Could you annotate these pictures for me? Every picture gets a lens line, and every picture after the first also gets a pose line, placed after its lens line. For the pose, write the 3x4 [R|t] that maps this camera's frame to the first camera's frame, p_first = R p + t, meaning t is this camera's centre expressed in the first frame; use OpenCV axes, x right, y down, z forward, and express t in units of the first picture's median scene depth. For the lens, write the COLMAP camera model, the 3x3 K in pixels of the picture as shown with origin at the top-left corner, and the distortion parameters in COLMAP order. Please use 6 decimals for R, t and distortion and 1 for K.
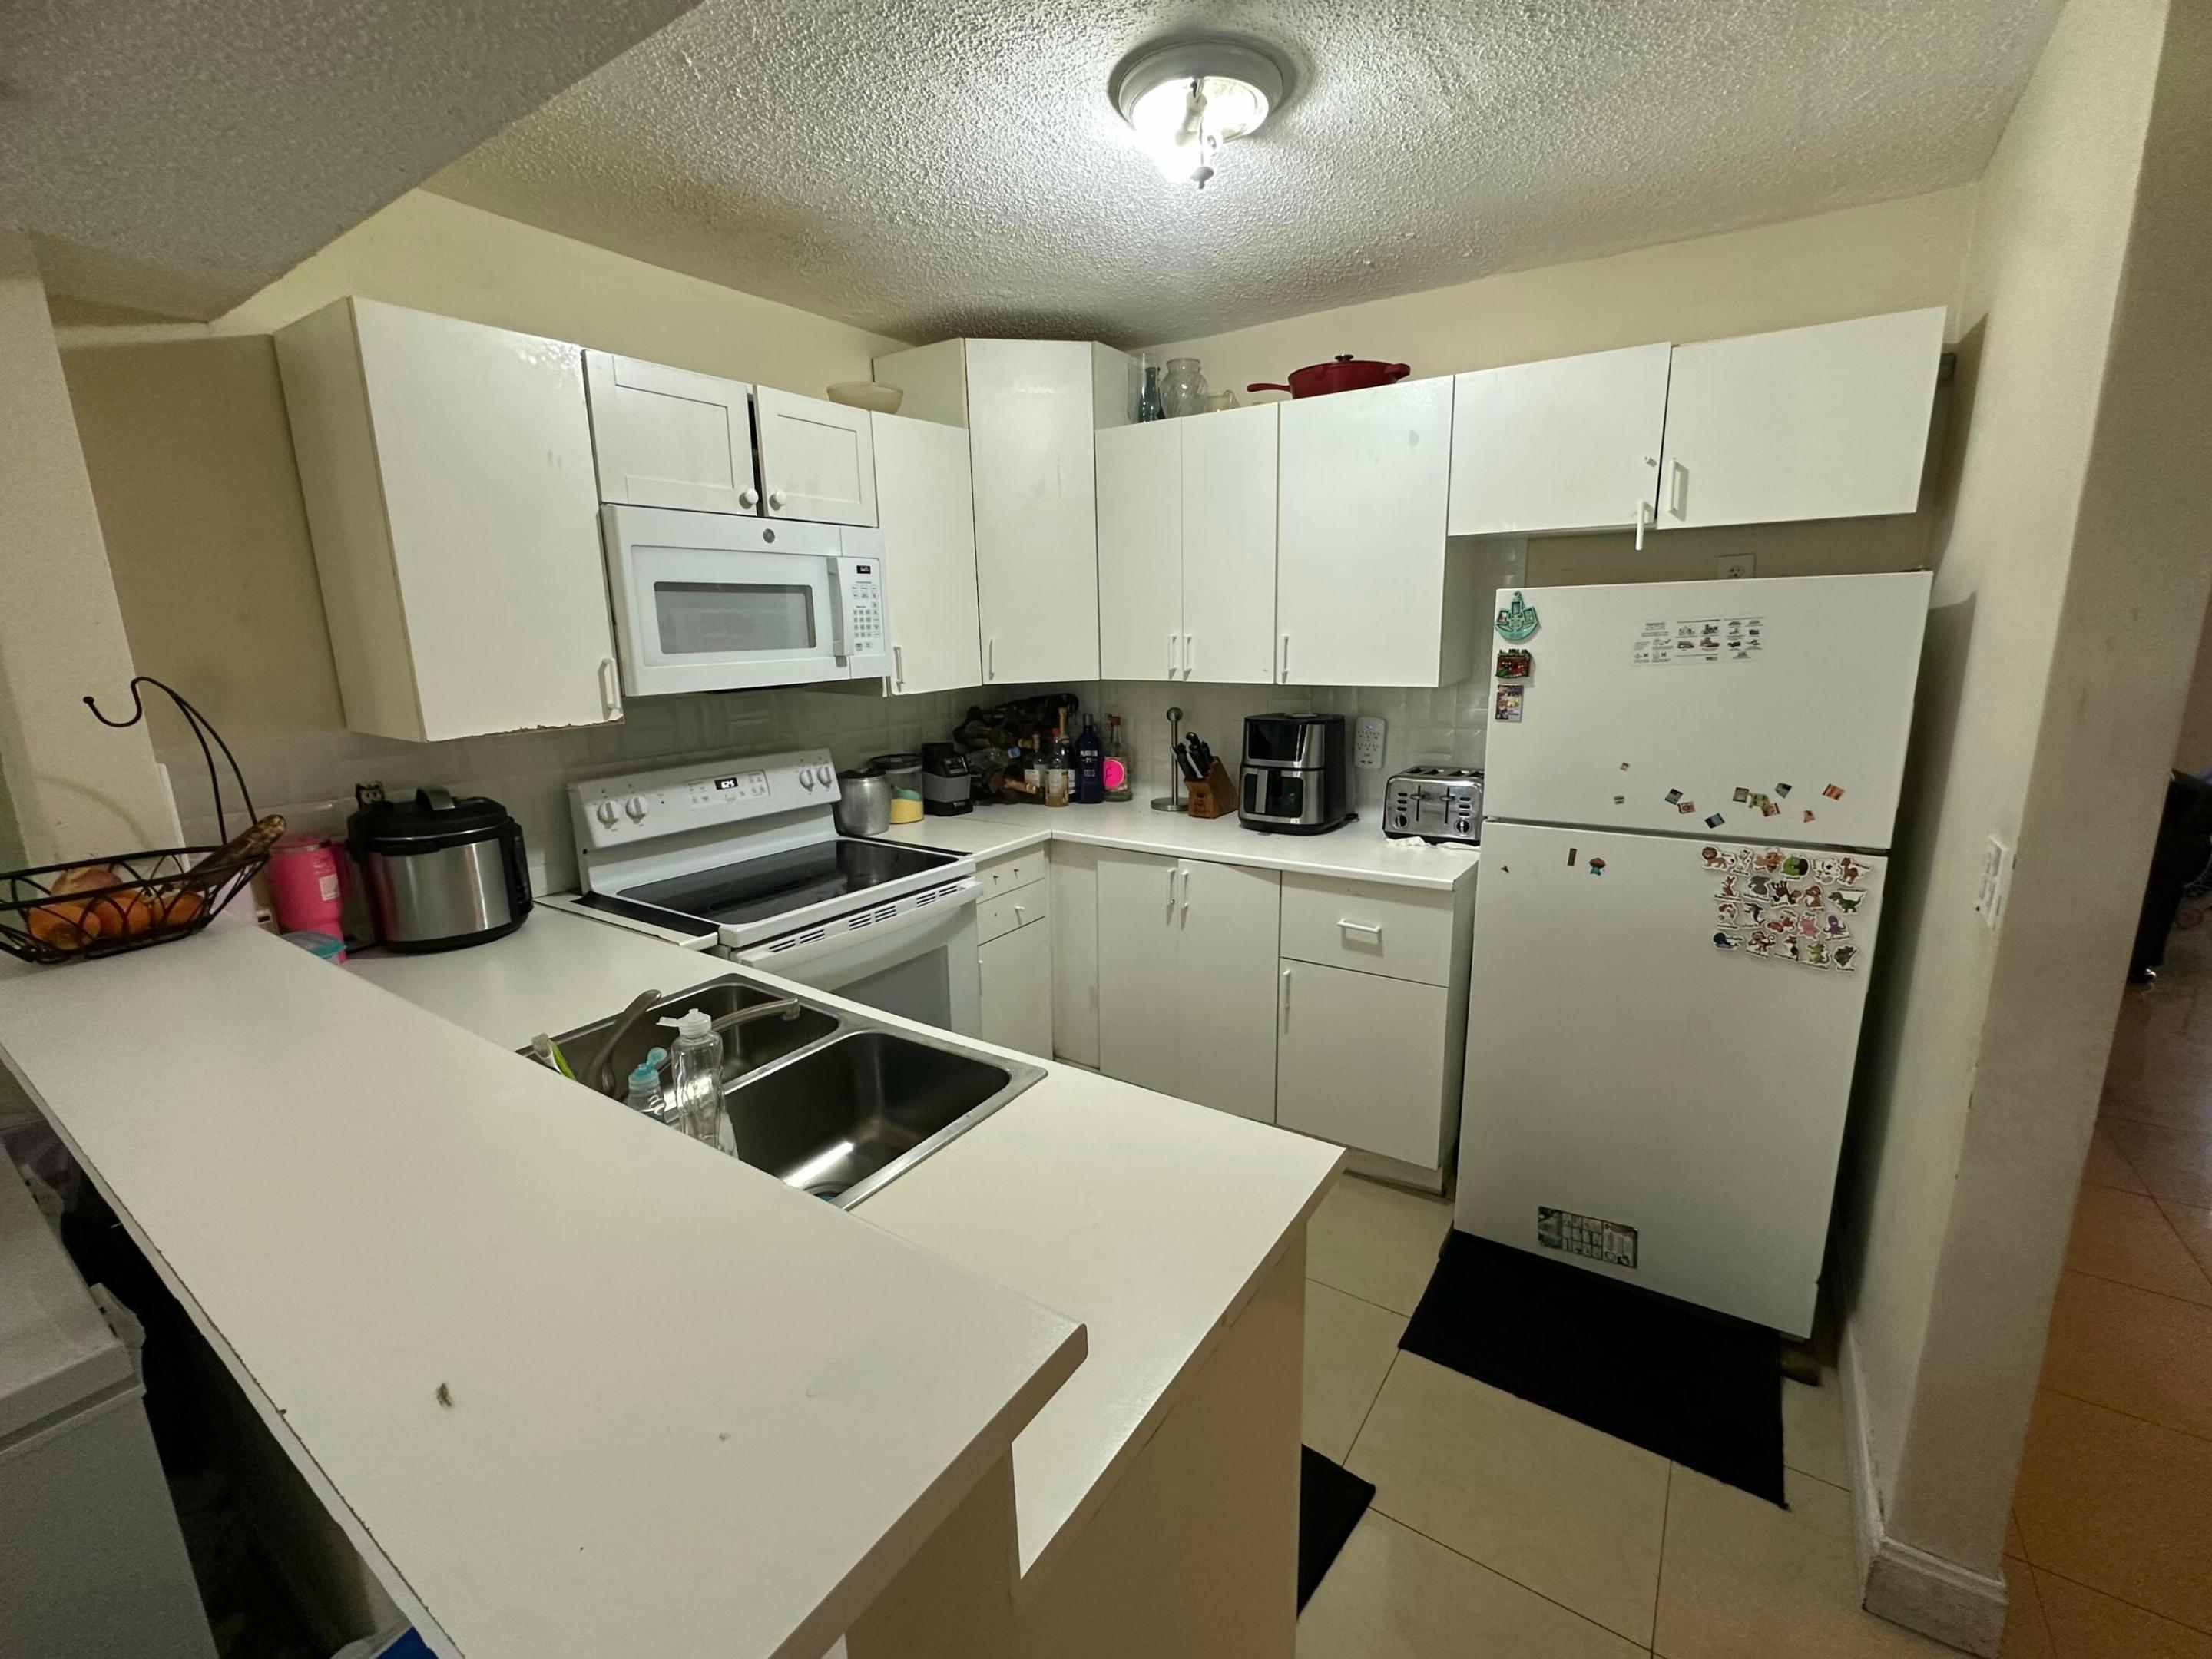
lens RADIAL K [[932.2, 0, 1100.7], [0, 932.2, 832.7], [0, 0, 1]] dist [-0.003588, 0.000731]
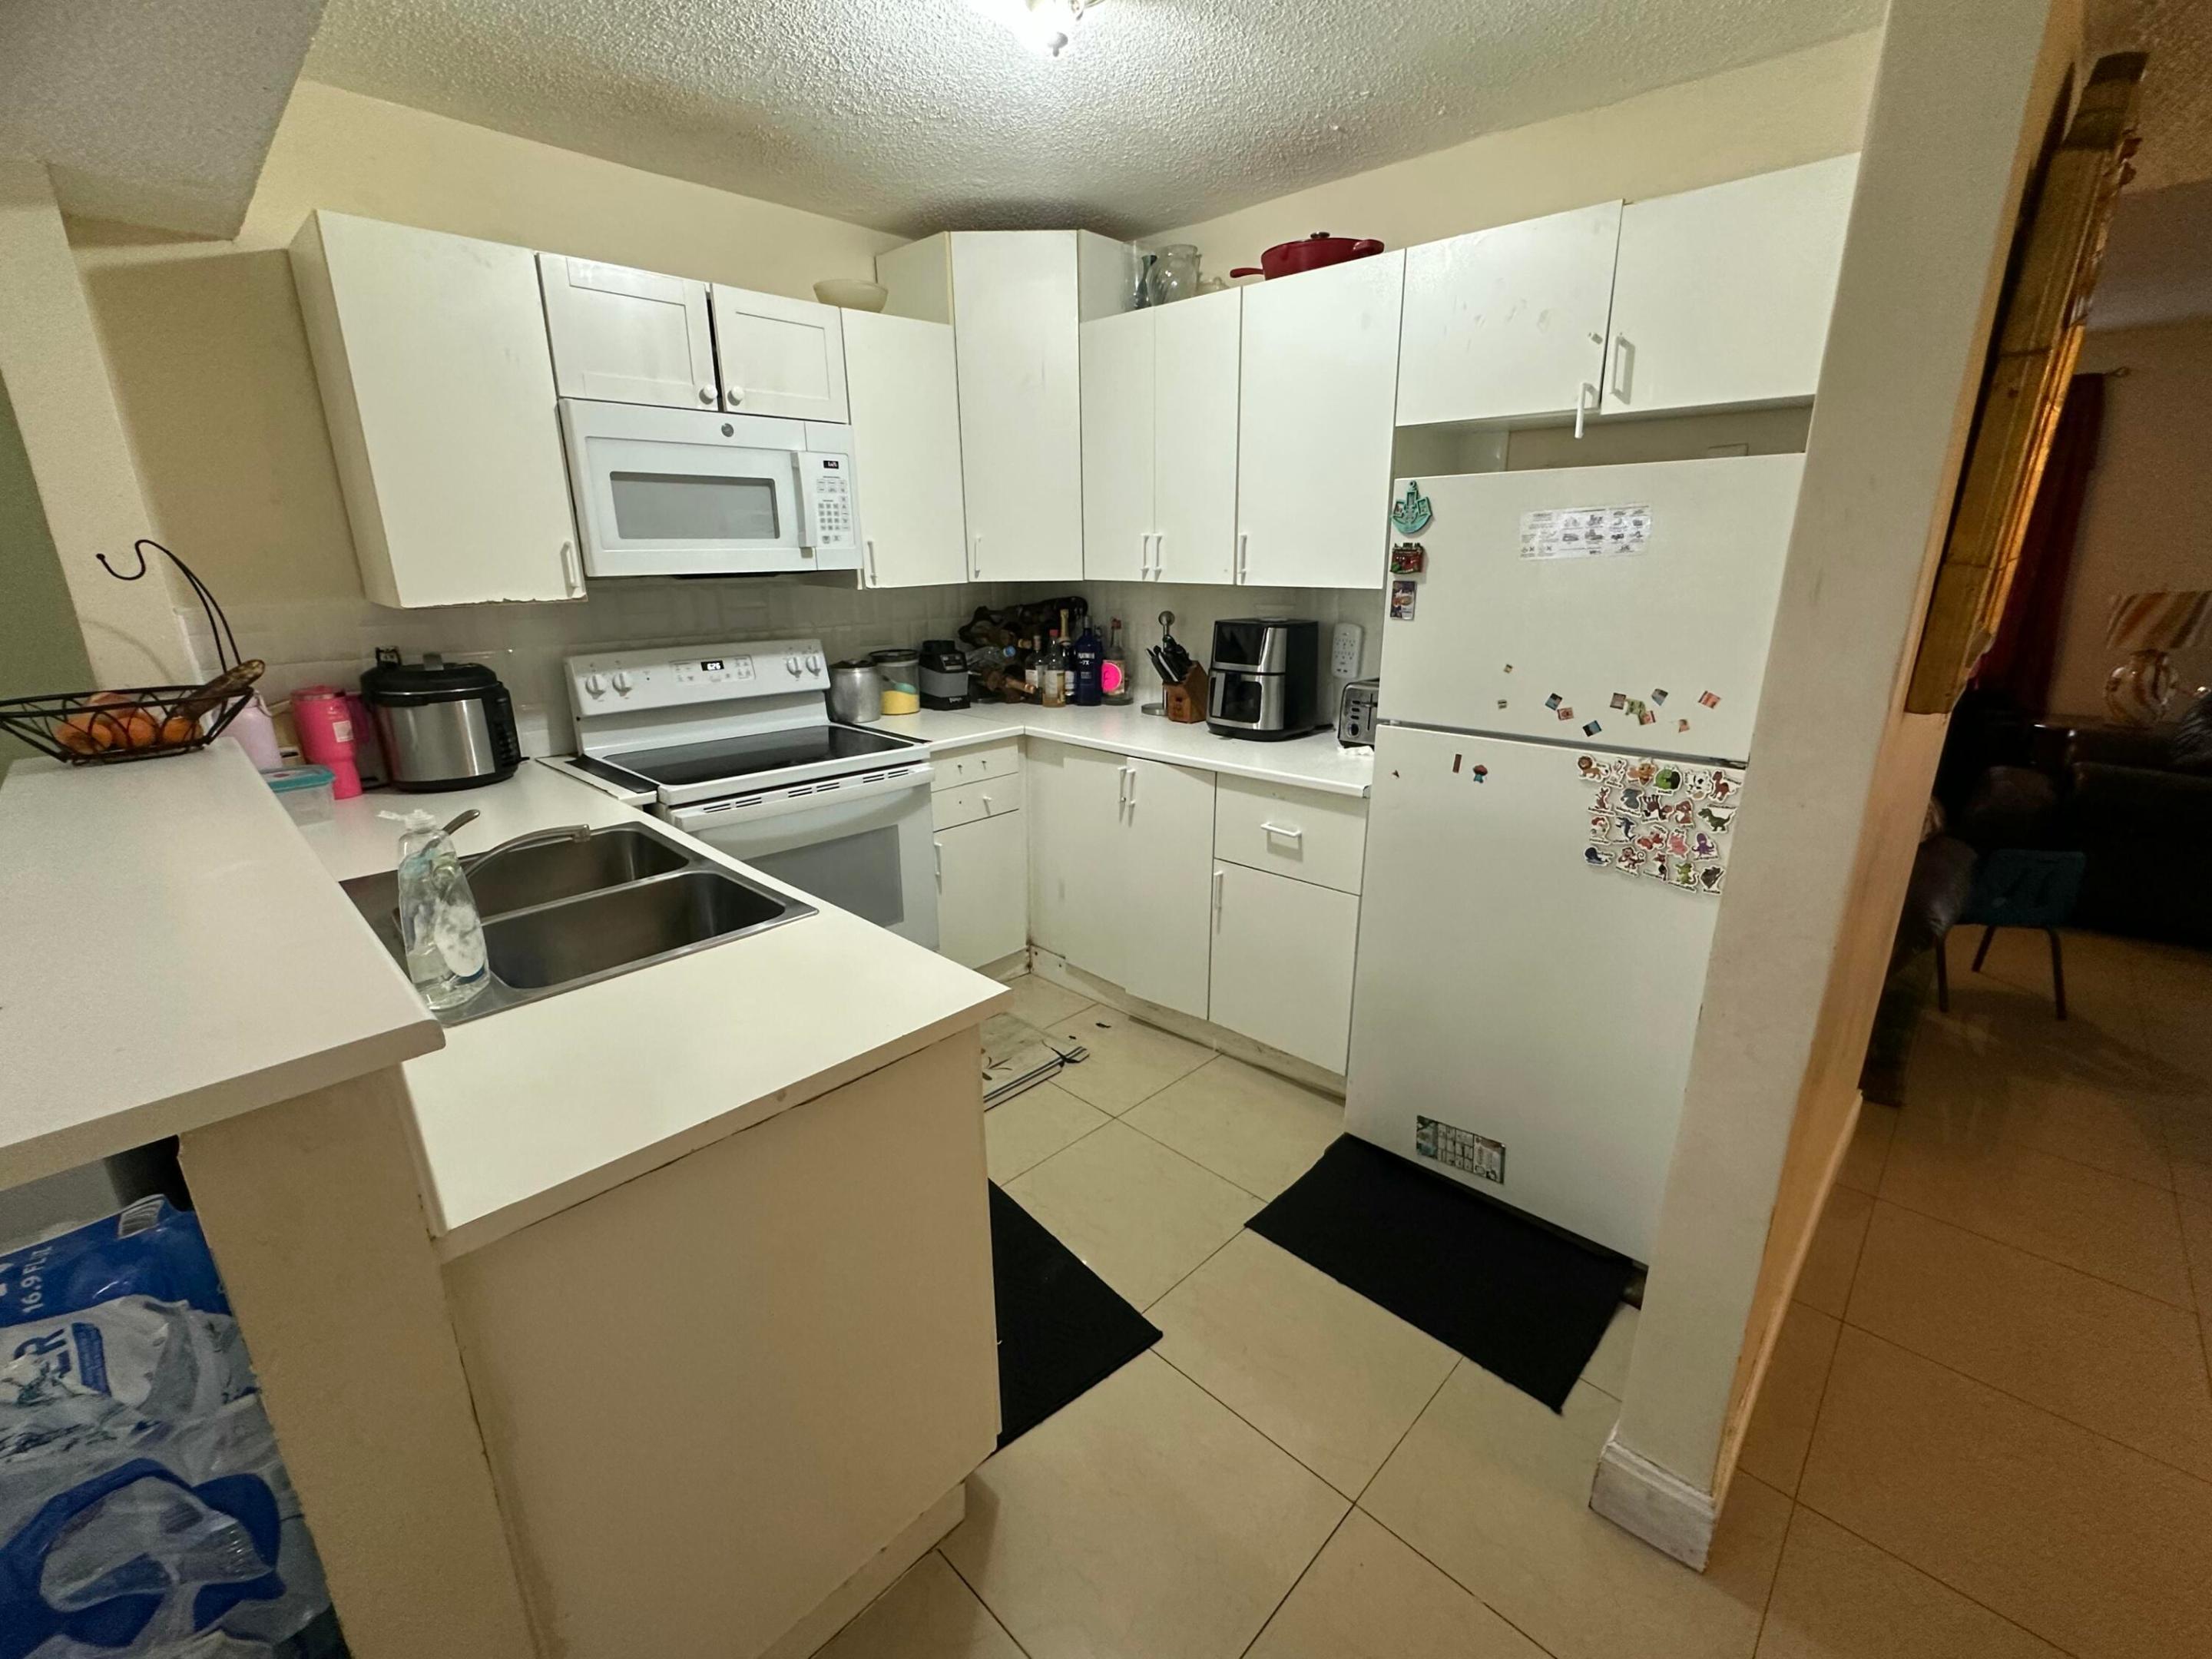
lens RADIAL K [[932.2, 0, 1100.7], [0, 932.2, 832.7], [0, 0, 1]] dist [-0.003588, 0.000731]
pose [[0.984438, 0.063724, -0.163773, 0.274118], [-0.050526, 0.995224, 0.083528, 0.032274], [0.168313, -0.073954, 0.982956, -0.017913]]
